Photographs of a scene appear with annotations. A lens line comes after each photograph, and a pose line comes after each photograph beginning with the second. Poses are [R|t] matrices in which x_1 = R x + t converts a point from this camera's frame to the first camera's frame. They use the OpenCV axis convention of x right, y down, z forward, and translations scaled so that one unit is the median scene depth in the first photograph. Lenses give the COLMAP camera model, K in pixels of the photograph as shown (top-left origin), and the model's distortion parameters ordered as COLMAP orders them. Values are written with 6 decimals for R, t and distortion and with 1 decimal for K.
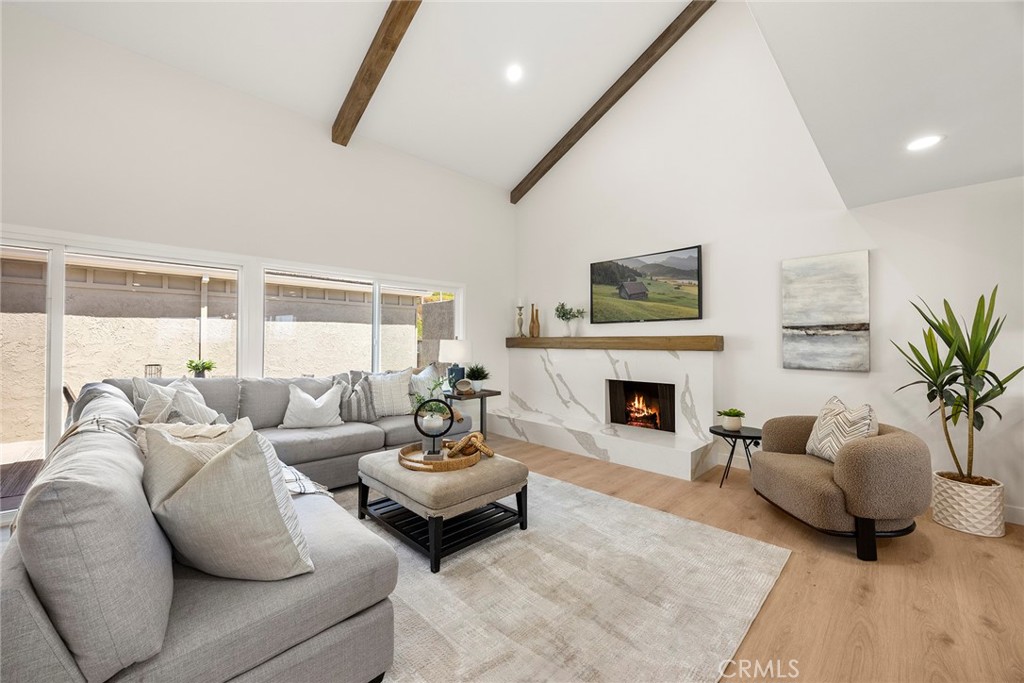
lens RADIAL K [[394.0, 0, 516.6], [0, 394.0, 334.3], [0, 0, 1]] dist [-0.000956, -0.000016]
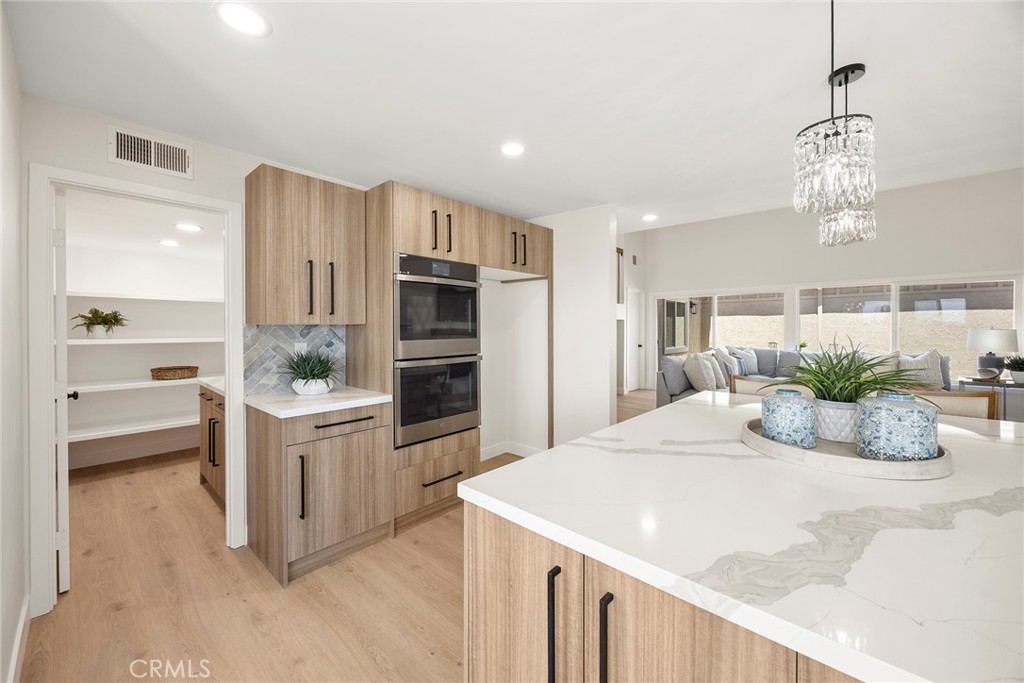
lens RADIAL K [[394.0, 0, 509.0], [0, 394.0, 338.5], [0, 0, 1]] dist [-0.000956, -0.000016]
pose [[0.039768, 0.024811, -0.998901, 1.123676], [0.025675, 0.999336, 0.025844, -0.029679], [0.998879, -0.026675, 0.039104, -0.391710]]
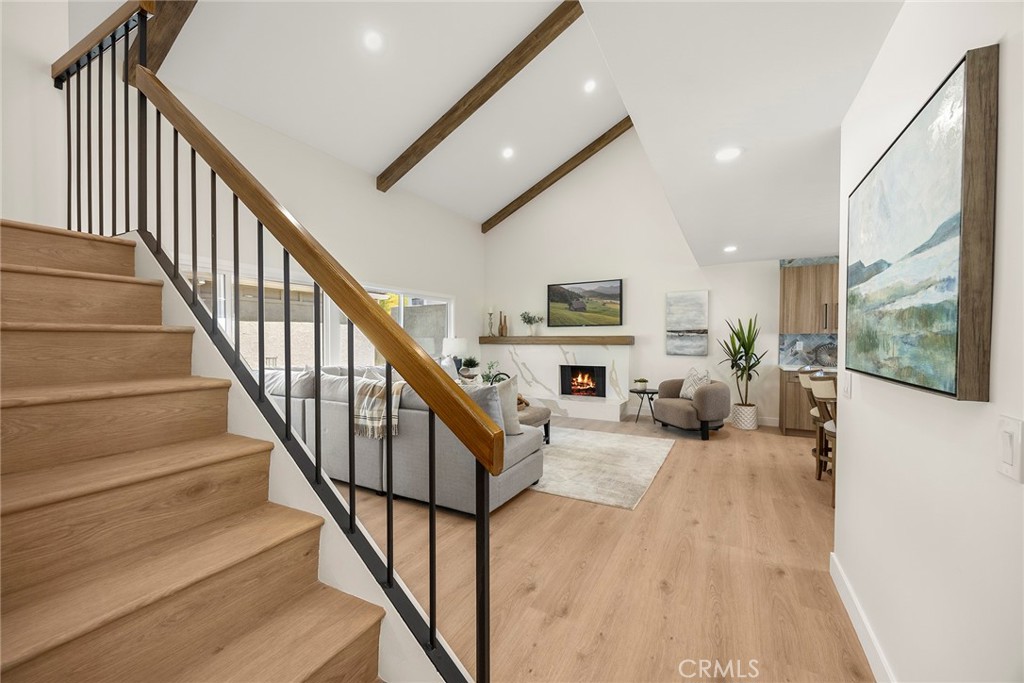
lens RADIAL K [[394.0, 0, 518.8], [0, 394.0, 346.7], [0, 0, 1]] dist [-0.000956, -0.000016]
pose [[0.958934, -0.008337, 0.283508, -0.456977], [-0.003058, 0.999206, 0.039728, -0.016732], [-0.283614, -0.038963, 0.958147, -0.498029]]
